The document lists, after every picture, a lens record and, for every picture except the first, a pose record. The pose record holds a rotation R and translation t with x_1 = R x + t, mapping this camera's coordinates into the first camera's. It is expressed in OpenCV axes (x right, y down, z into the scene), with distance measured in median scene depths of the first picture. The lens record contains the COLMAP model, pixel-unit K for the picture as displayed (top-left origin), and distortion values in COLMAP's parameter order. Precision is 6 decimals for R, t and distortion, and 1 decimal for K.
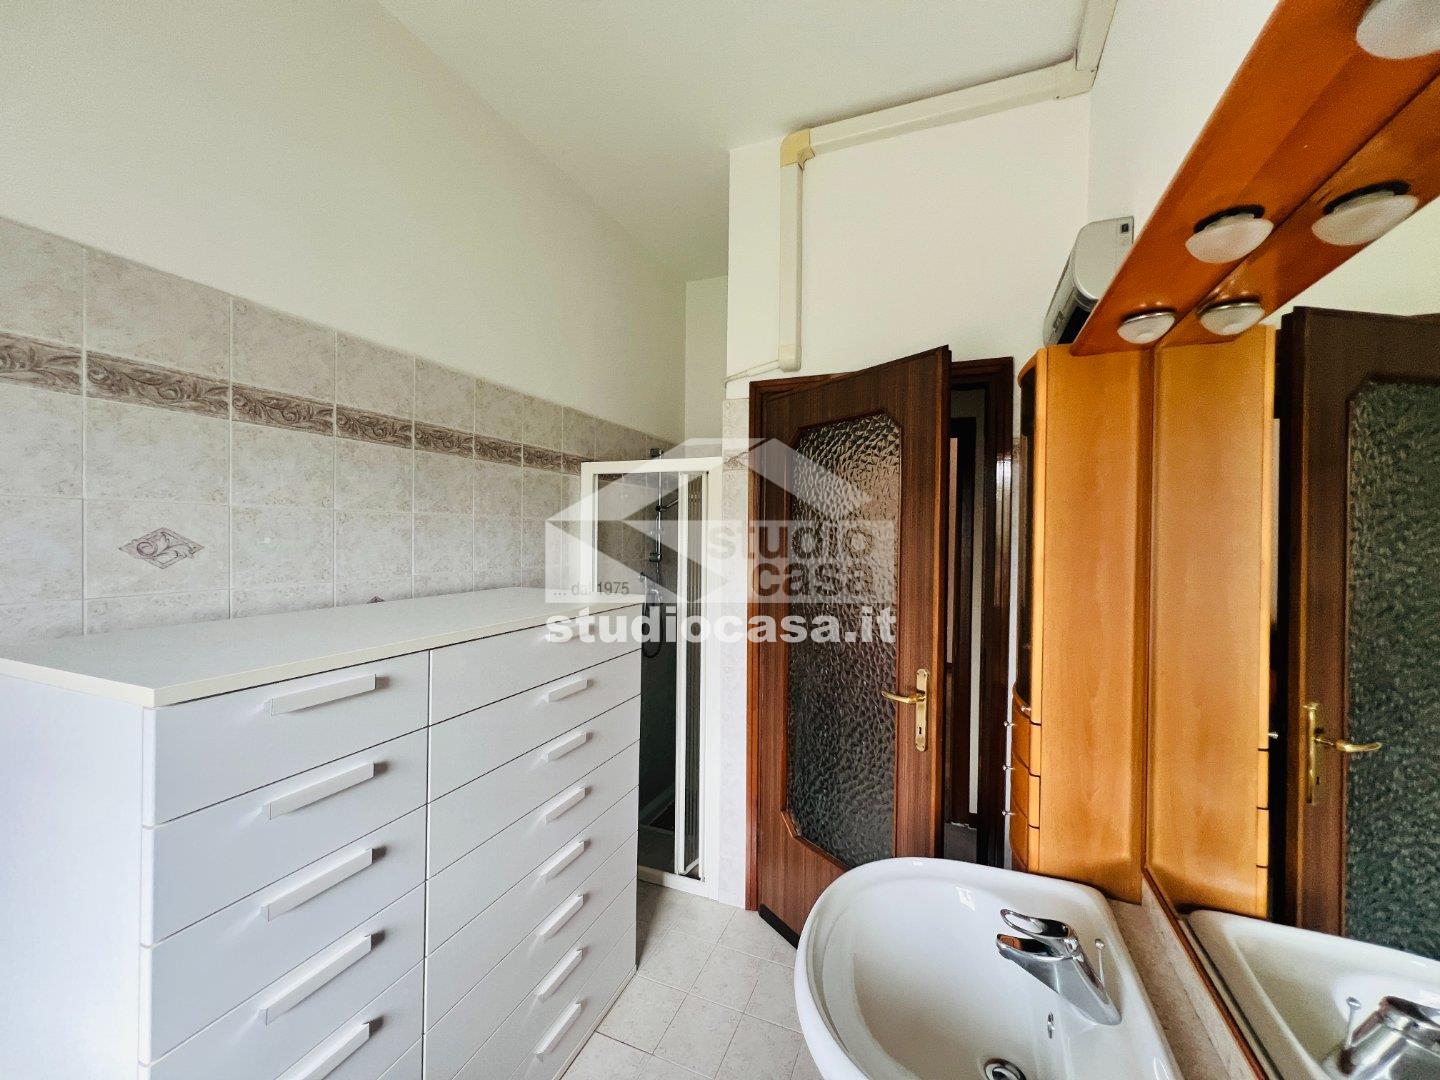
lens RADIAL K [[578.2, 0, 718.2], [0, 578.2, 540.7], [0, 0, 1]] dist [-0.000344, 0.000552]
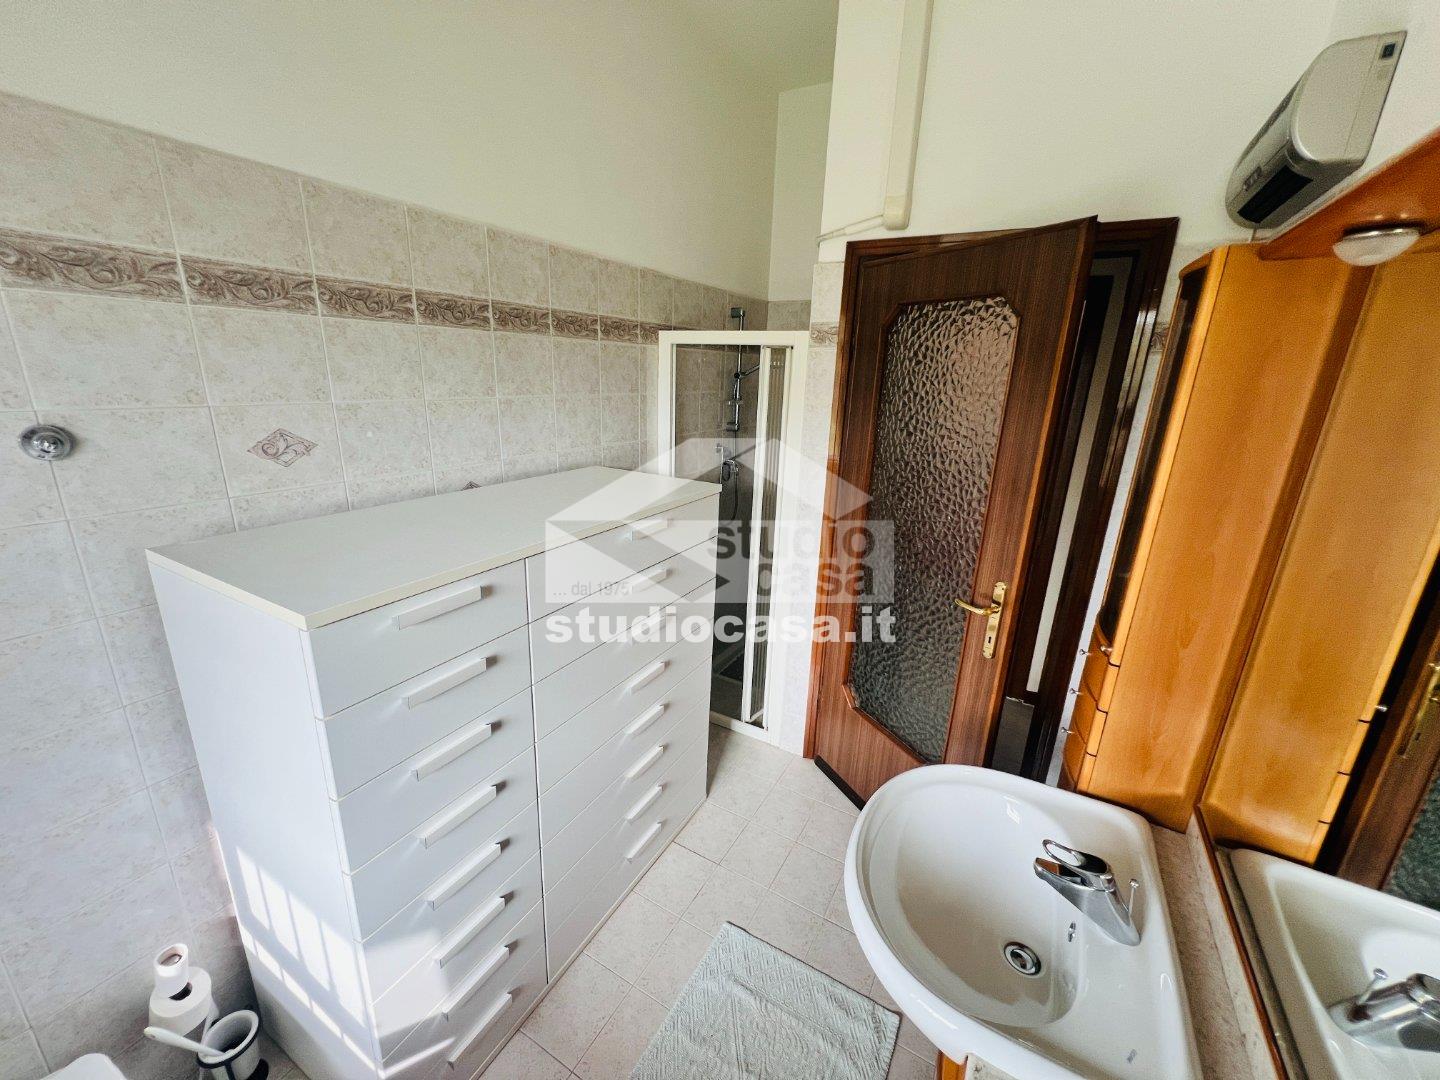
lens RADIAL K [[579.2, 0, 717.9], [0, 579.2, 540.6], [0, 0, 1]] dist [0.001277, 0.000143]
pose [[0.991217, 0.059171, -0.118267, -0.012981], [-0.024721, 0.961458, 0.273840, -0.111811], [0.129912, -0.268511, 0.954476, 0.019699]]
